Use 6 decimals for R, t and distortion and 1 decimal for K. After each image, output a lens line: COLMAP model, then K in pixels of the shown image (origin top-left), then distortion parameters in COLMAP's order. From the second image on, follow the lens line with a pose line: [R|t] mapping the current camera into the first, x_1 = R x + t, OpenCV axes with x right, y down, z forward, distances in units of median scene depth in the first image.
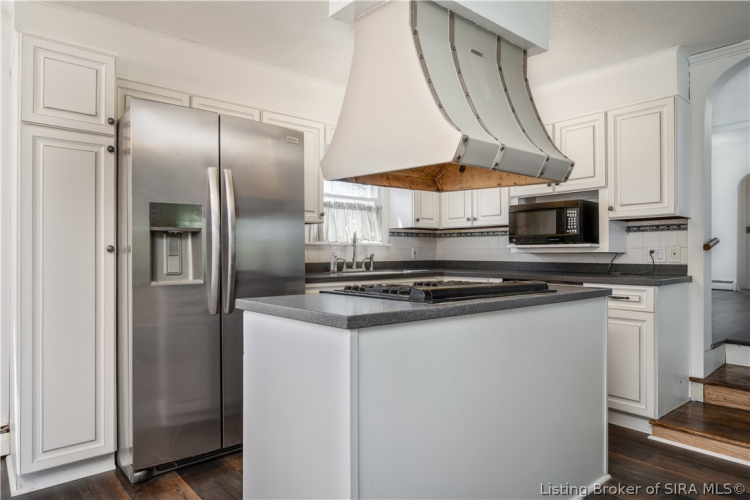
lens RADIAL K [[468.6, 0, 380.0], [0, 468.6, 248.9], [0, 0, 1]] dist [-0.002930, -0.000997]
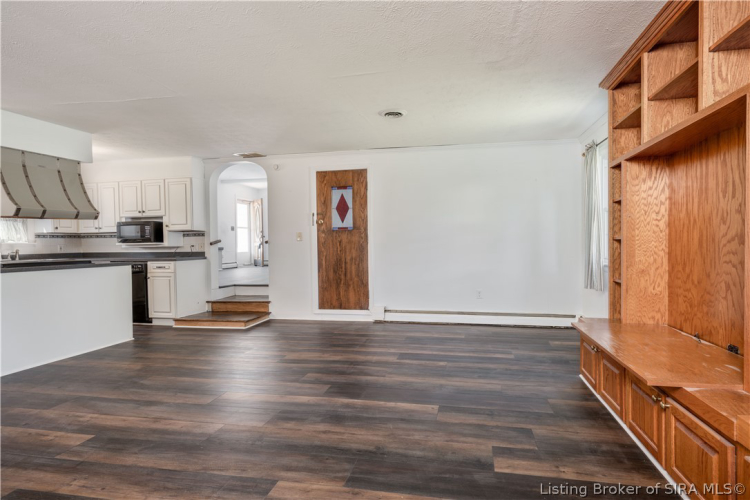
lens RADIAL K [[364.6, 0, 381.2], [0, 364.6, 248.6], [0, 0, 1]] dist [0.005840, 0.000384]
pose [[0.786481, -0.019044, 0.617320, 0.216599], [0.007969, 0.999754, 0.020690, -0.009354], [-0.617563, -0.011353, 0.786440, -0.832953]]
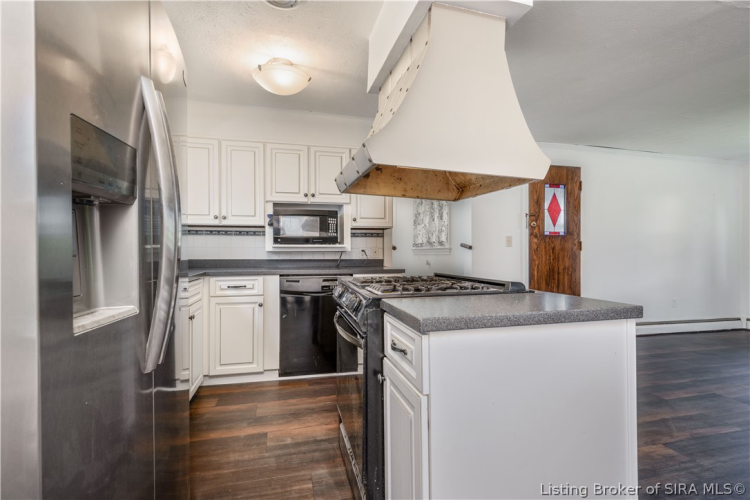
lens RADIAL K [[364.6, 0, 380.0], [0, 364.6, 255.9], [0, 0, 1]] dist [0.005840, 0.000384]
pose [[0.449475, -0.008590, 0.893252, -0.410256], [-0.009253, 0.999855, 0.014271, 0.004897], [-0.893245, -0.014680, 0.449330, 0.414932]]
